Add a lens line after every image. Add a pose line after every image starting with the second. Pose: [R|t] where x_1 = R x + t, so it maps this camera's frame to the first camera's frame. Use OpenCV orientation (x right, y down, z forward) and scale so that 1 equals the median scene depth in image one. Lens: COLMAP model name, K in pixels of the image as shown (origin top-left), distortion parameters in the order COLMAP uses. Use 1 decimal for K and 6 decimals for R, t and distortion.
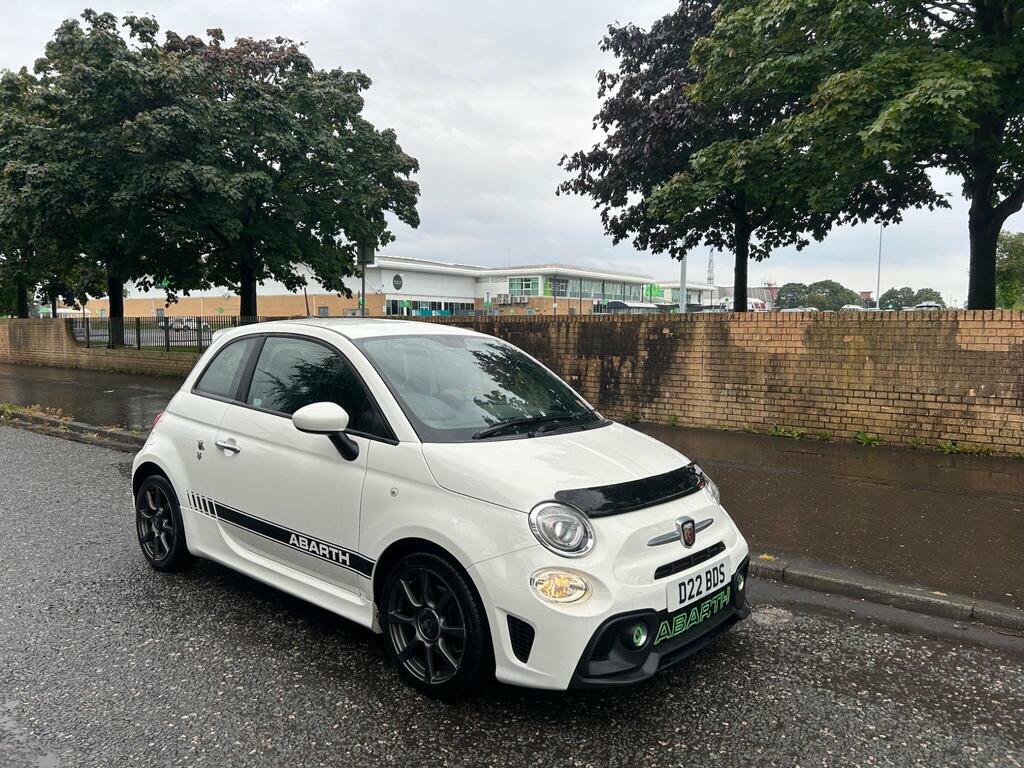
lens RADIAL K [[740.0, 0, 488.9], [0, 740.0, 380.8], [0, 0, 1]] dist [0.042489, -0.006811]
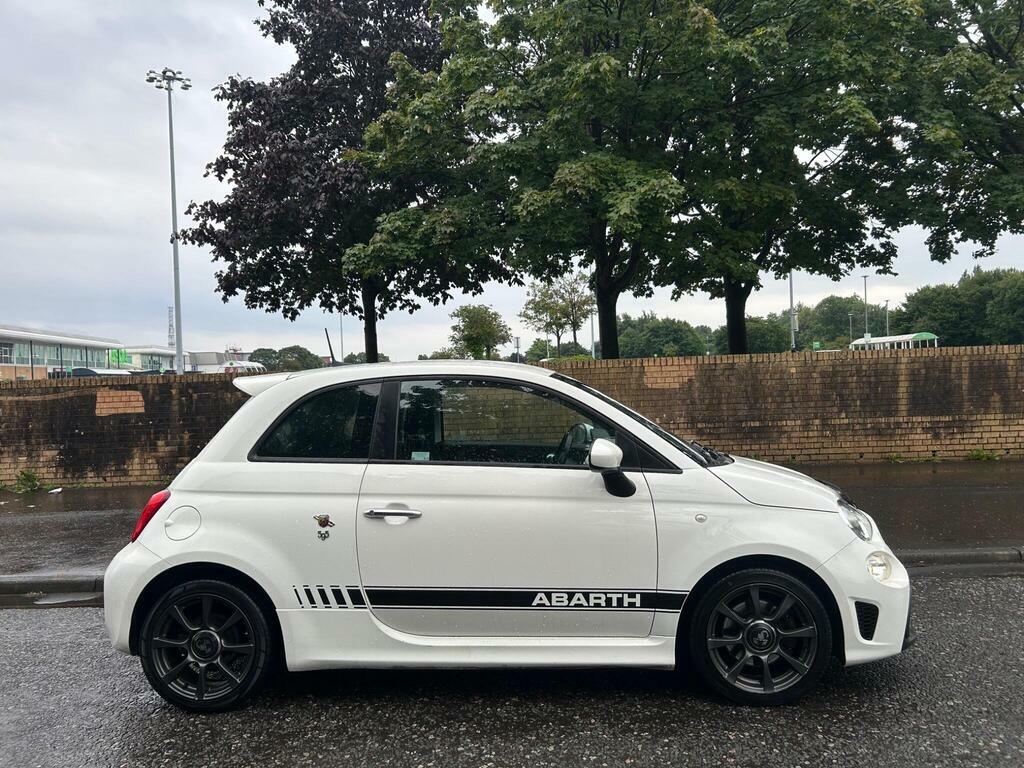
lens RADIAL K [[740.0, 0, 508.9], [0, 740.0, 385.0], [0, 0, 1]] dist [0.042489, -0.006811]
pose [[0.789067, -0.032248, 0.613460, -0.372066], [0.081049, 0.995357, -0.051926, 0.000159], [-0.608937, 0.090694, 0.788017, 0.132584]]
